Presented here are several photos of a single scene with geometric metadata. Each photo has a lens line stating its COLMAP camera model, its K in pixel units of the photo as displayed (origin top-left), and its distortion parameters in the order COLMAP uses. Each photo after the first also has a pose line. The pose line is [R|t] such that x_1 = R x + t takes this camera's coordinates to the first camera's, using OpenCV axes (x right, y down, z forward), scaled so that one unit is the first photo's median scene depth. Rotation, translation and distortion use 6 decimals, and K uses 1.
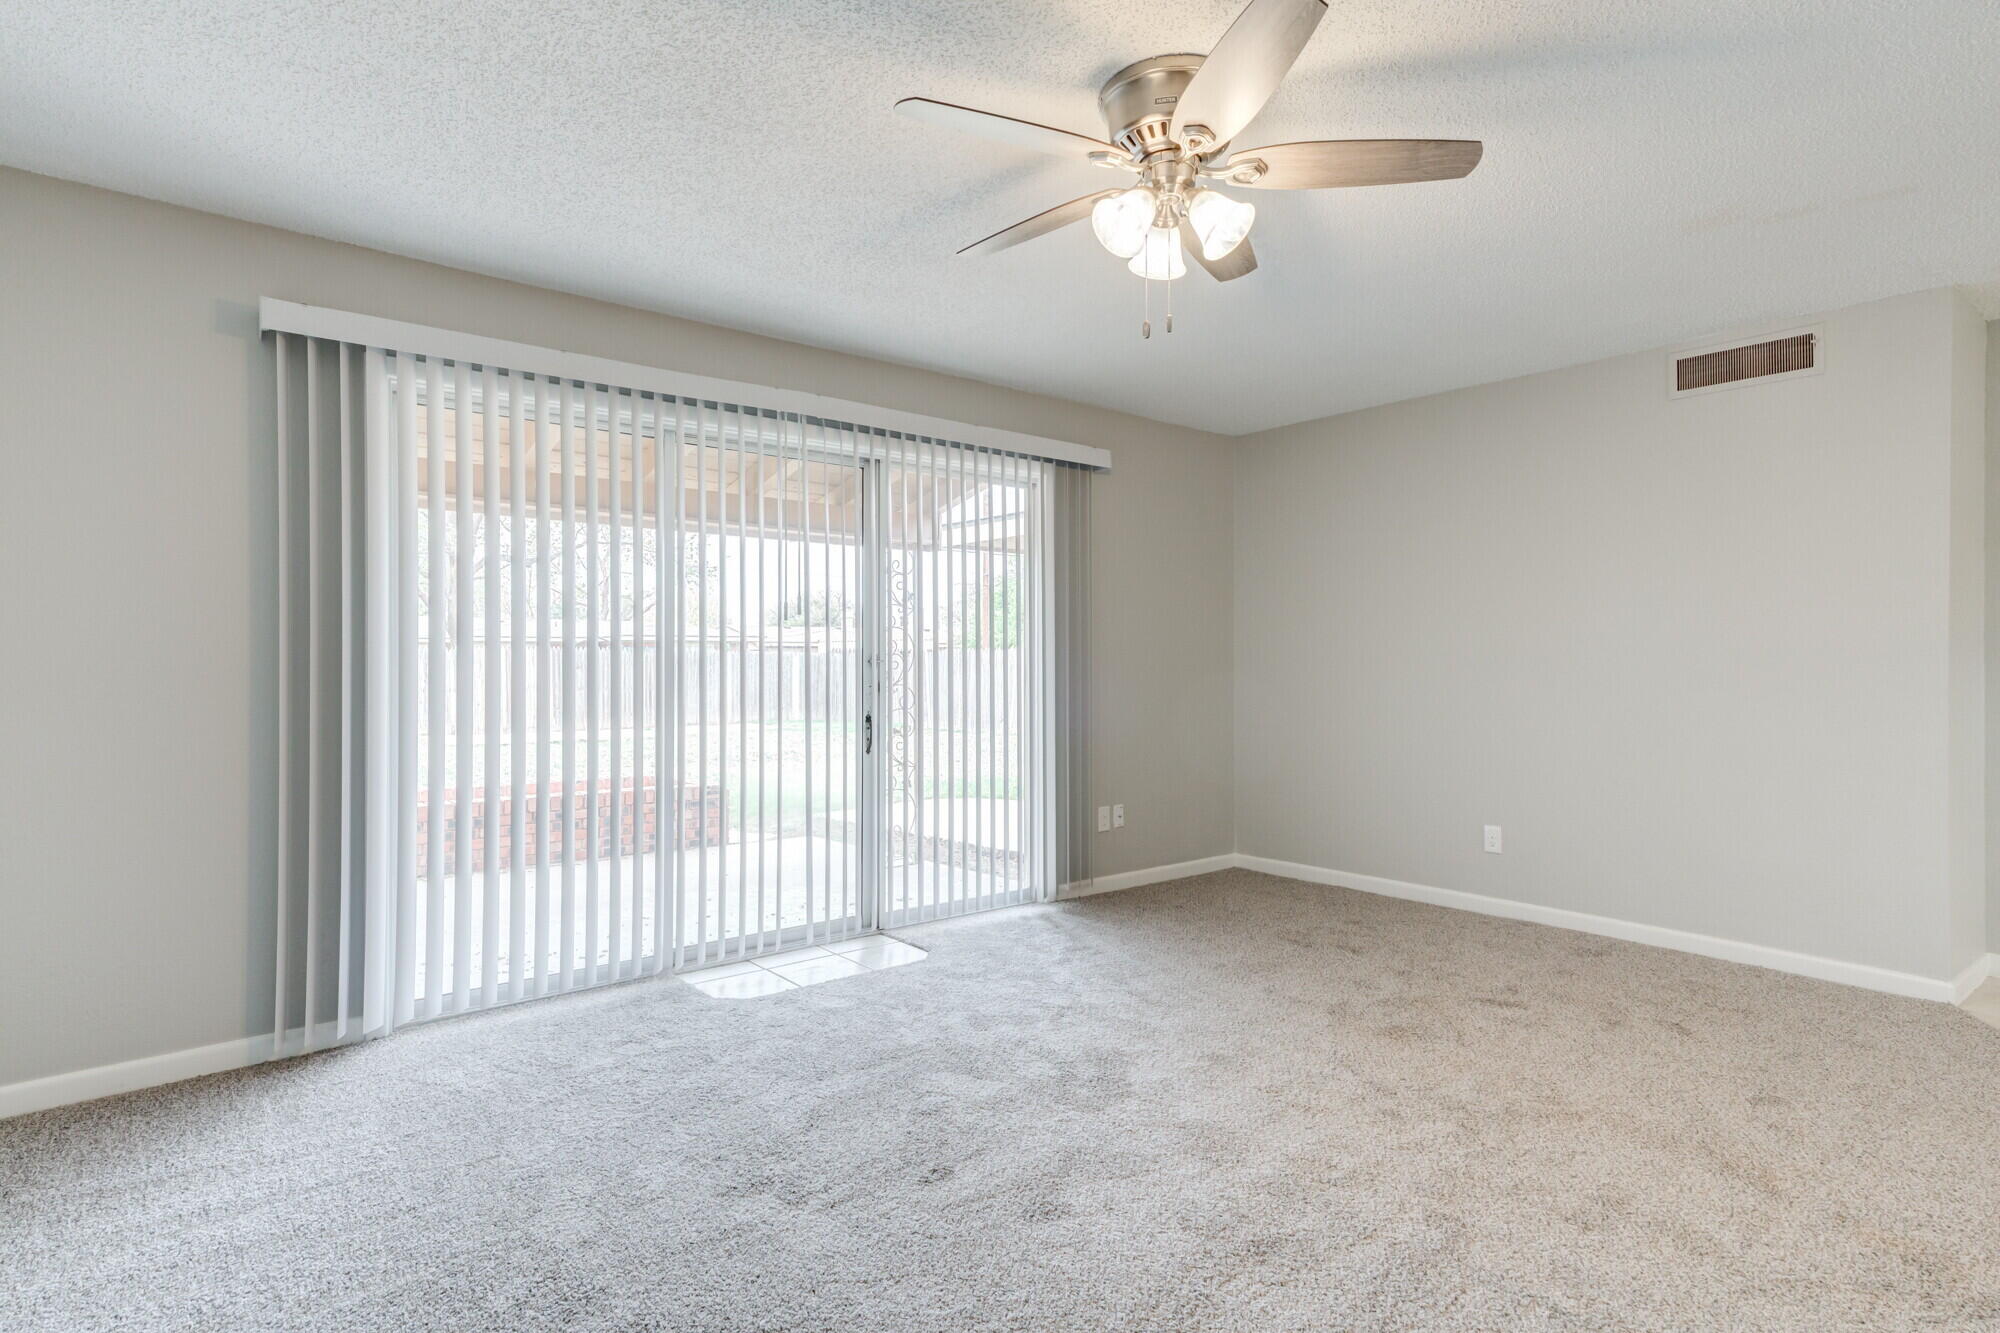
lens RADIAL K [[1006.9, 0, 1011.8], [0, 1006.9, 652.7], [0, 0, 1]] dist [-0.027792, 0.021774]
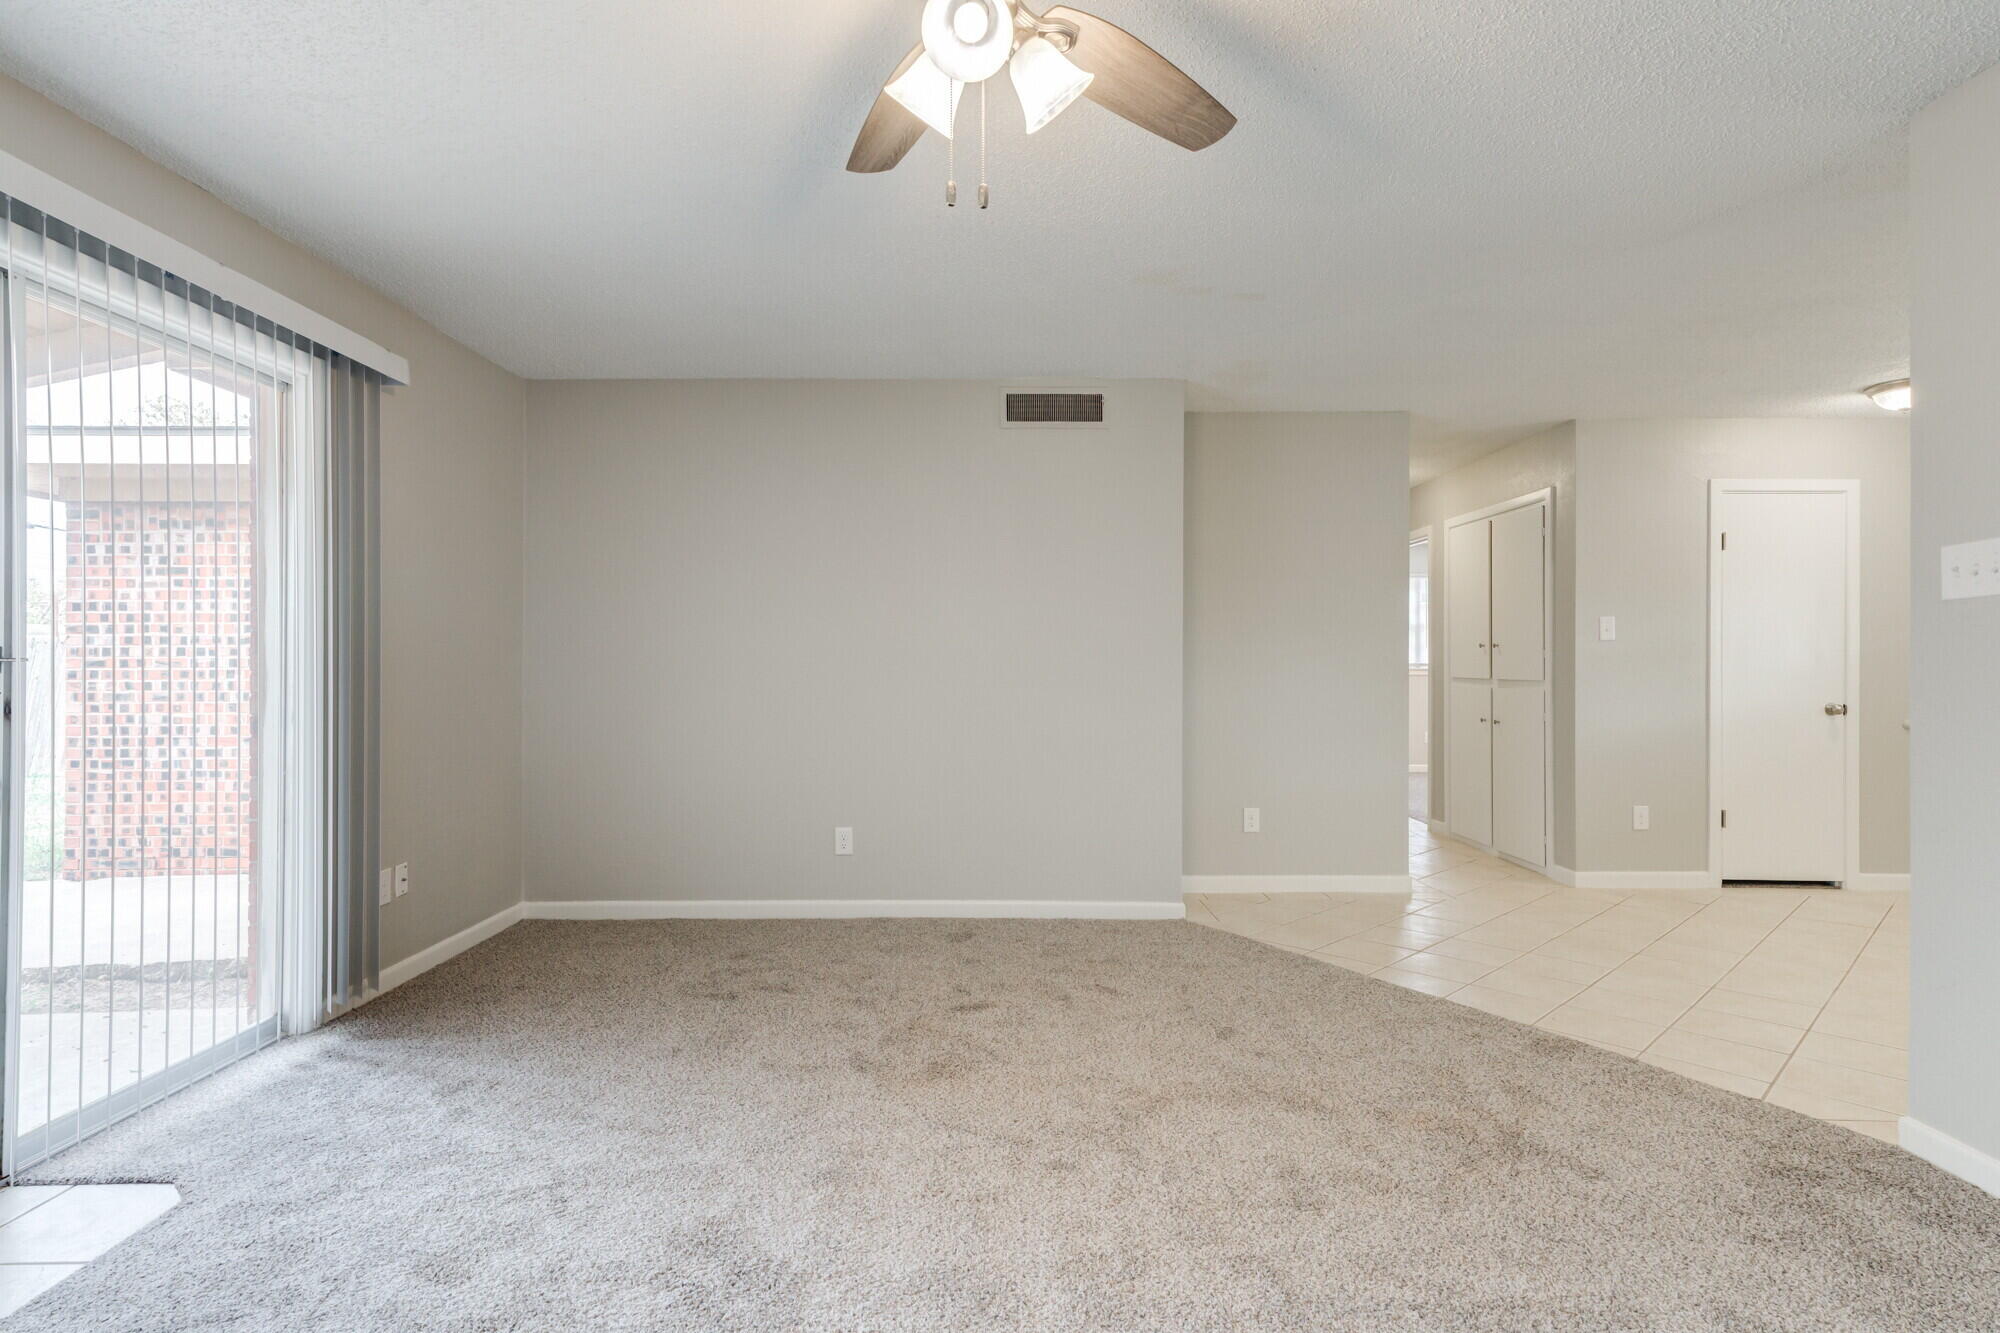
lens RADIAL K [[1006.9, 0, 999.1], [0, 1006.9, 659.3], [0, 0, 1]] dist [-0.027792, 0.021774]
pose [[0.639480, 0.002474, 0.768804, -0.217367], [-0.007921, 0.999963, 0.003371, 0.002274], [-0.768767, -0.008246, 0.639476, 0.293576]]
